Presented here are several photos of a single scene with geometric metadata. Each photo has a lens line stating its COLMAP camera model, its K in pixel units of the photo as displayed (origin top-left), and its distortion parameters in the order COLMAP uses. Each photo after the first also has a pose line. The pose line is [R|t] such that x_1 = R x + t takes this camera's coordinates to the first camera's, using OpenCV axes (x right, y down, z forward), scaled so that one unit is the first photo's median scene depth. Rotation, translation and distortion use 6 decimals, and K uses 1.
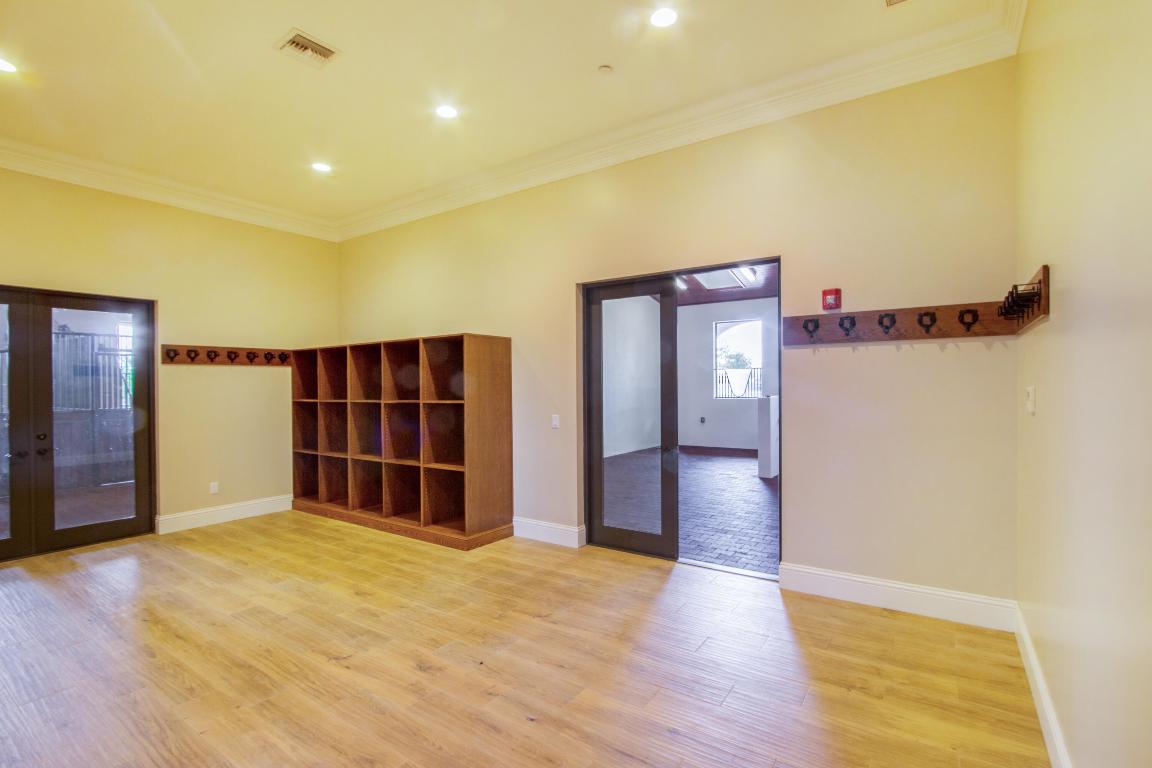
lens RADIAL K [[529.8, 0, 576.0], [0, 529.8, 384.0], [0, 0, 1]] dist [-0.002587, -0.000100]
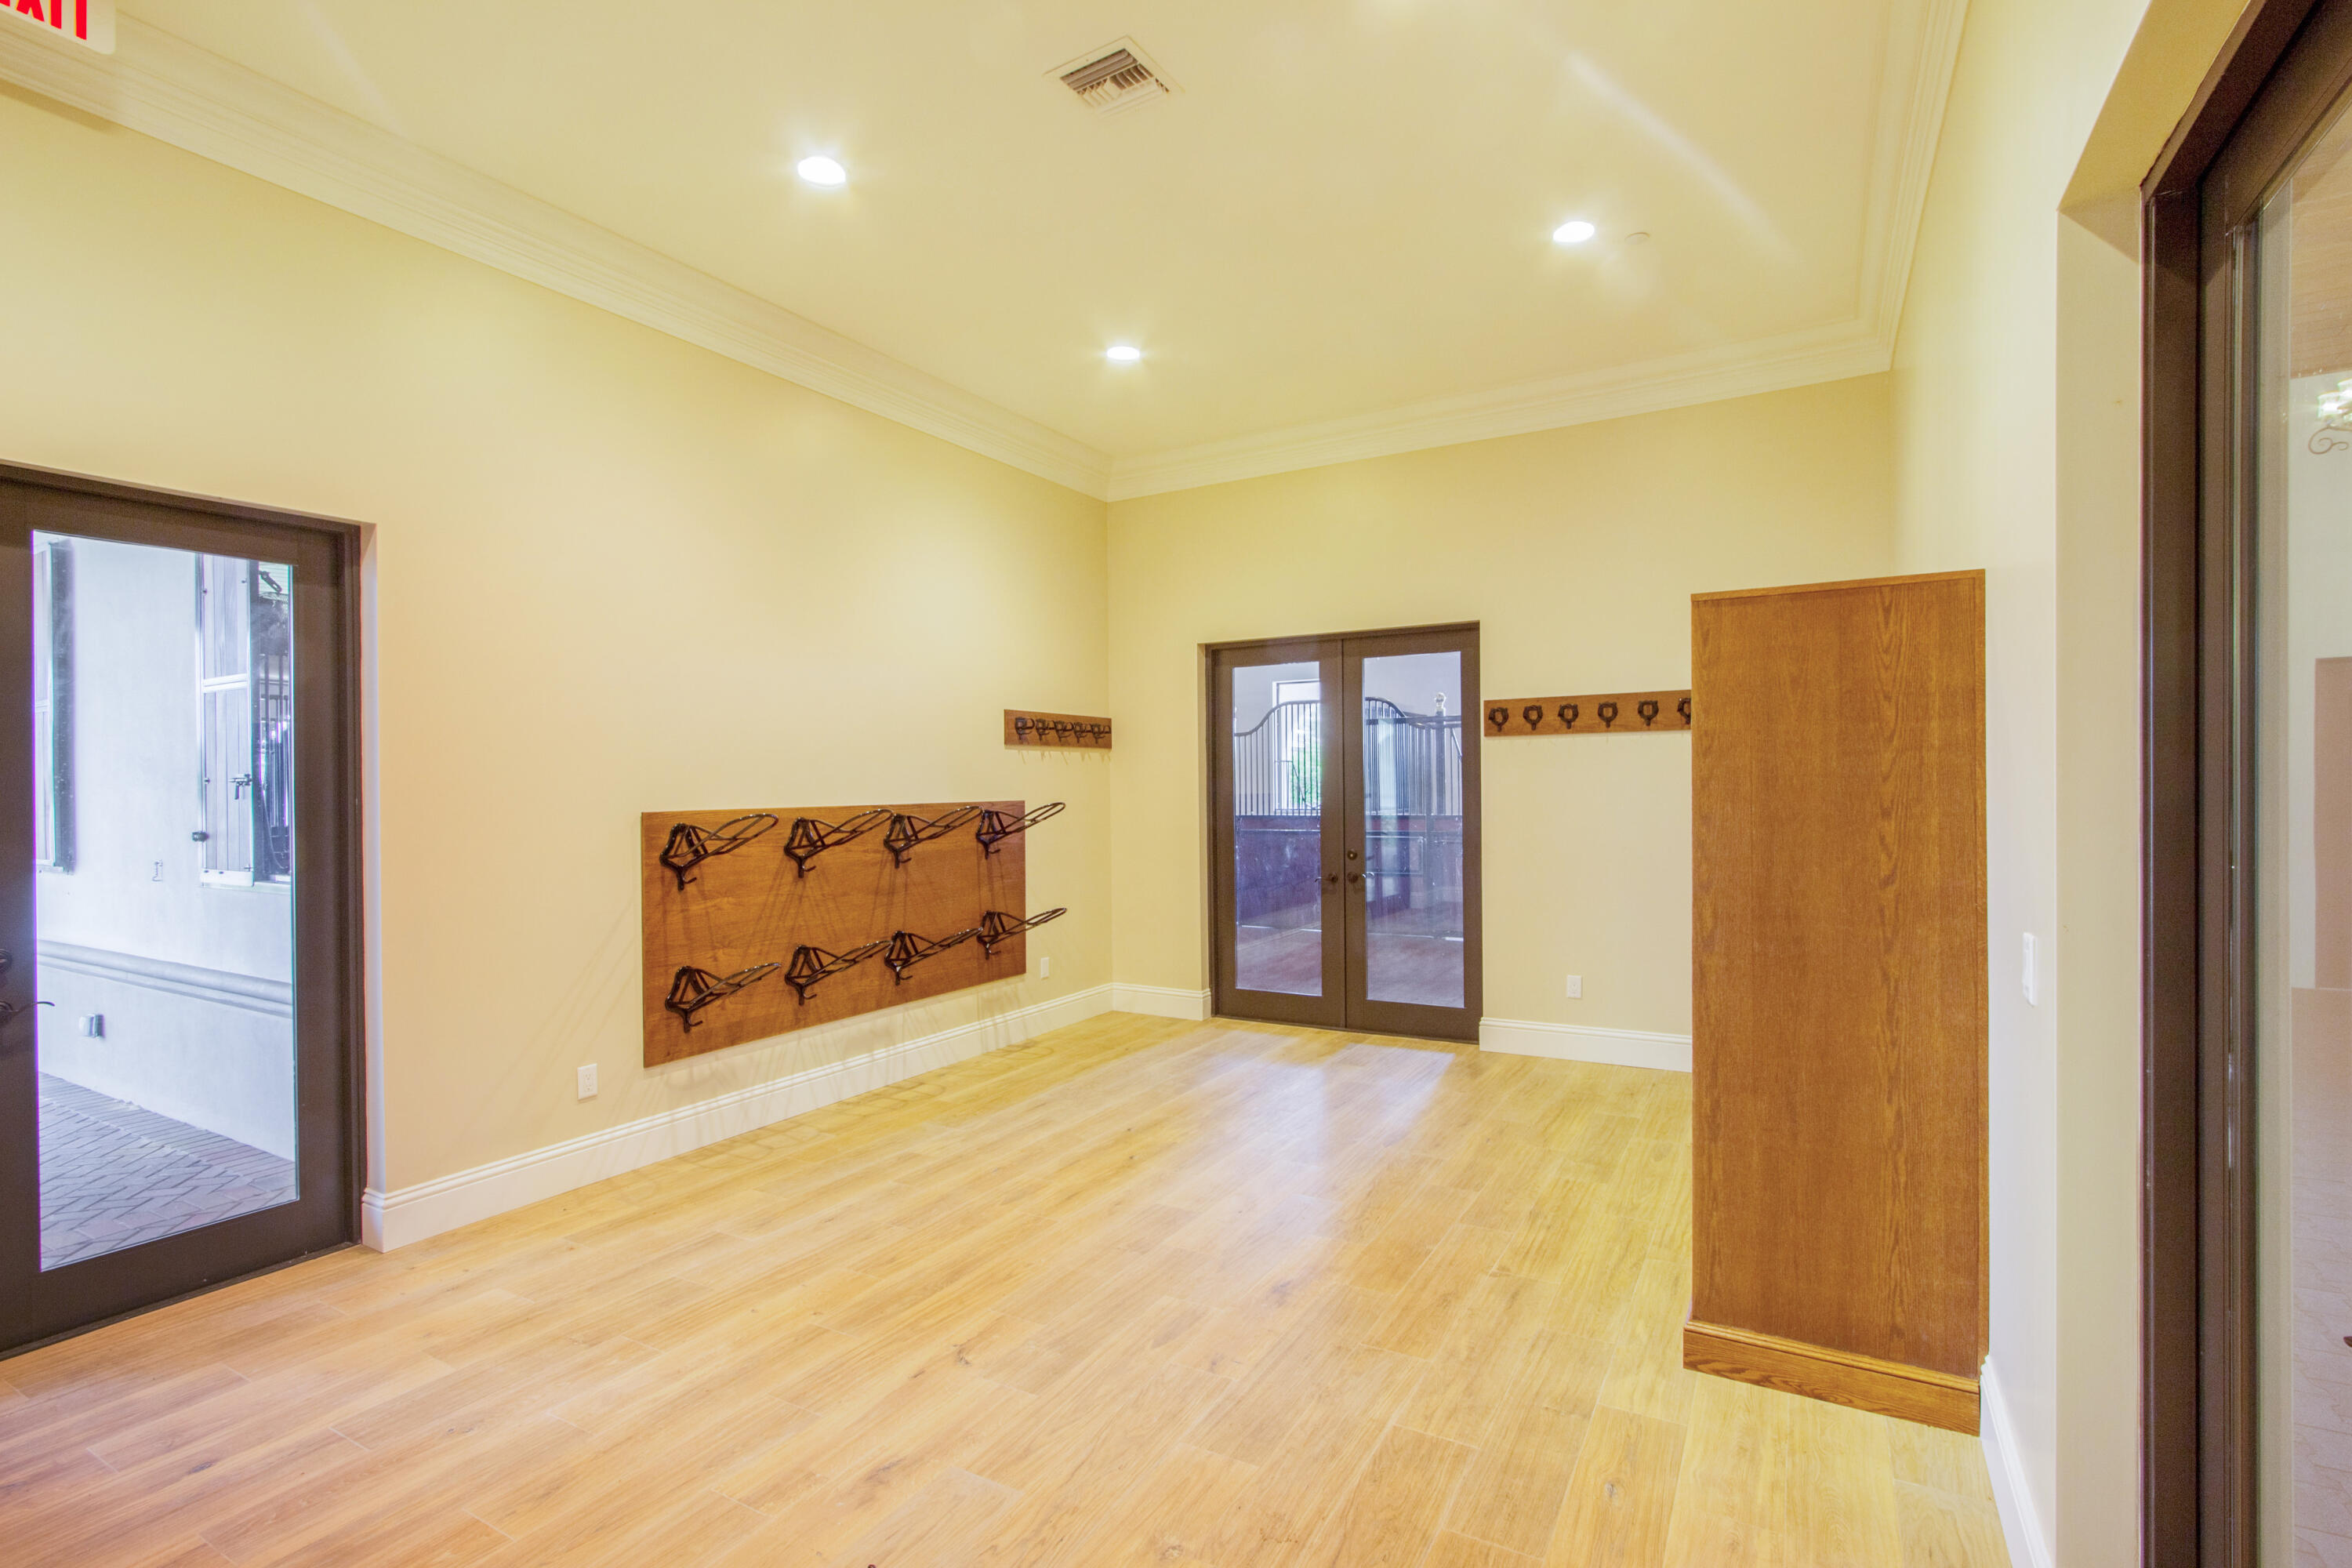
lens RADIAL K [[1081.6, 0, 1176.0], [0, 1081.6, 784.0], [0, 0, 1]] dist [-0.002587, -0.000100]
pose [[0.104740, 0.006956, -0.994475, 0.376630], [0.010663, 0.999910, 0.008118, -0.002669], [0.994442, -0.011454, 0.104657, 0.760497]]
